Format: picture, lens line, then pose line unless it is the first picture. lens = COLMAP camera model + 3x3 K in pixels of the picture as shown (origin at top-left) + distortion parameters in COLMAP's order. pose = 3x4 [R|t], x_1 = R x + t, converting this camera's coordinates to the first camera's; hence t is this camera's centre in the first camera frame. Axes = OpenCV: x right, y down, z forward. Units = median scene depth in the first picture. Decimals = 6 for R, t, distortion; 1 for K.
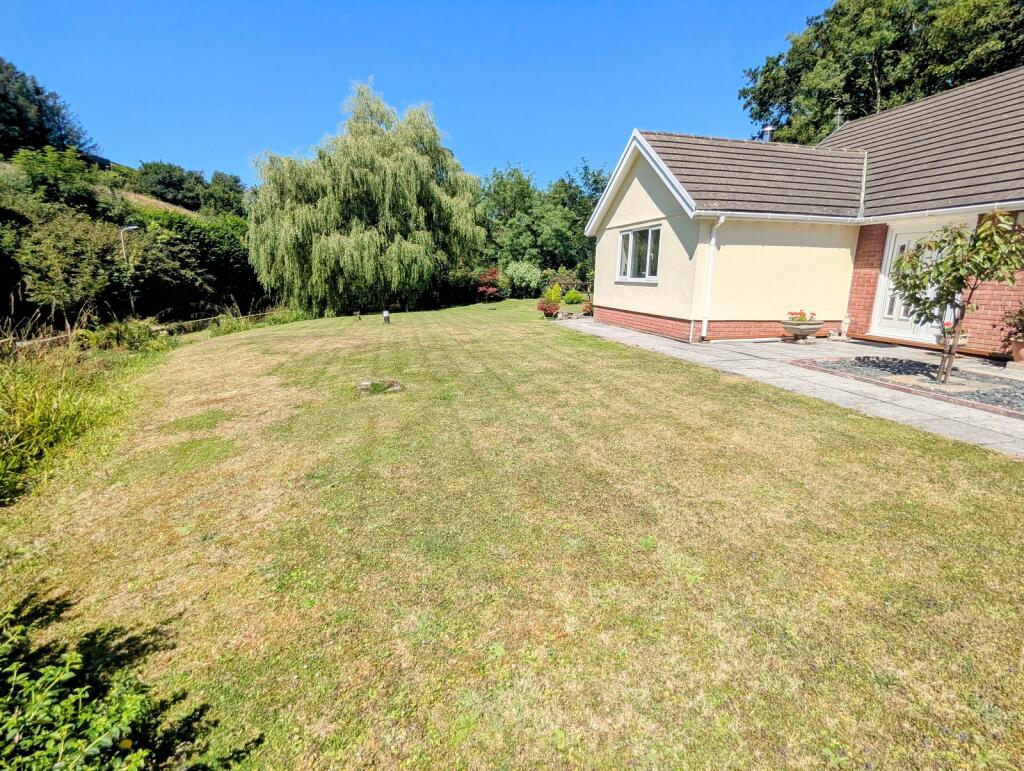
lens RADIAL K [[486.3, 0, 506.5], [0, 486.3, 390.2], [0, 0, 1]] dist [-0.004831, 0.004053]
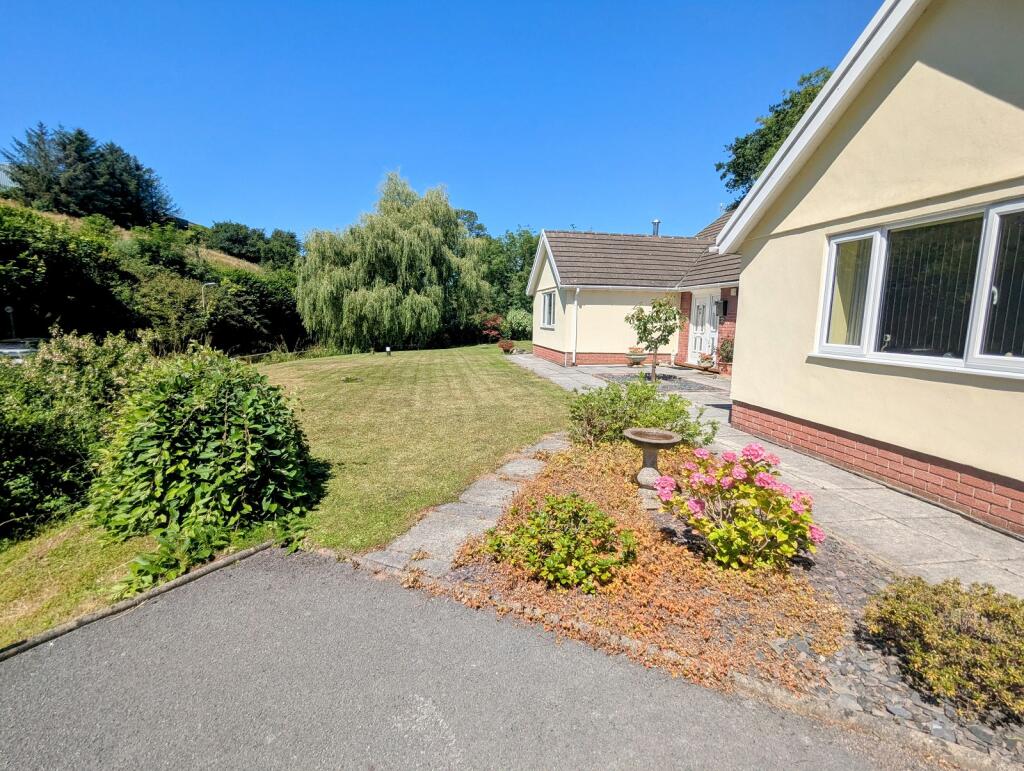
lens RADIAL K [[486.3, 0, 507.1], [0, 486.3, 389.8], [0, 0, 1]] dist [-0.004831, 0.004053]
pose [[0.997095, 0.014781, -0.074718, 0.106840], [-0.021316, 0.995943, -0.087430, 0.039297], [0.073123, 0.088769, 0.993365, -0.186256]]
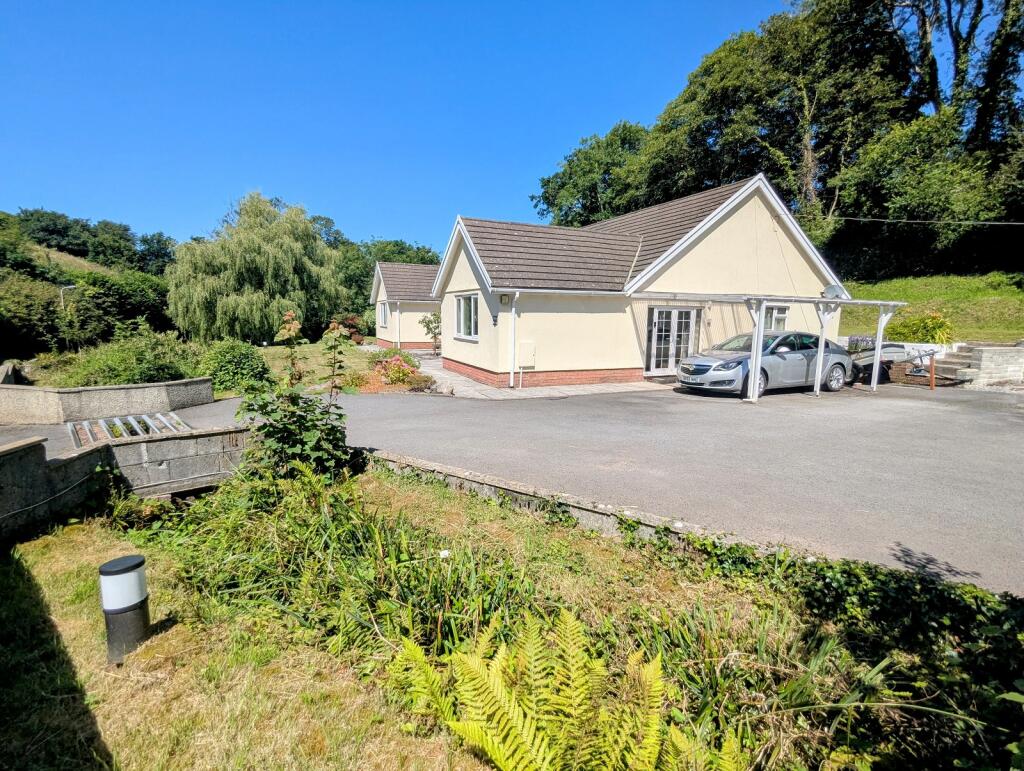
lens RADIAL K [[486.3, 0, 508.4], [0, 486.3, 389.1], [0, 0, 1]] dist [-0.004831, 0.004053]
pose [[0.981646, -0.027881, 0.188664, 0.165177], [0.043444, 0.995938, -0.078866, 0.108180], [-0.185698, 0.085615, 0.978870, -0.517472]]
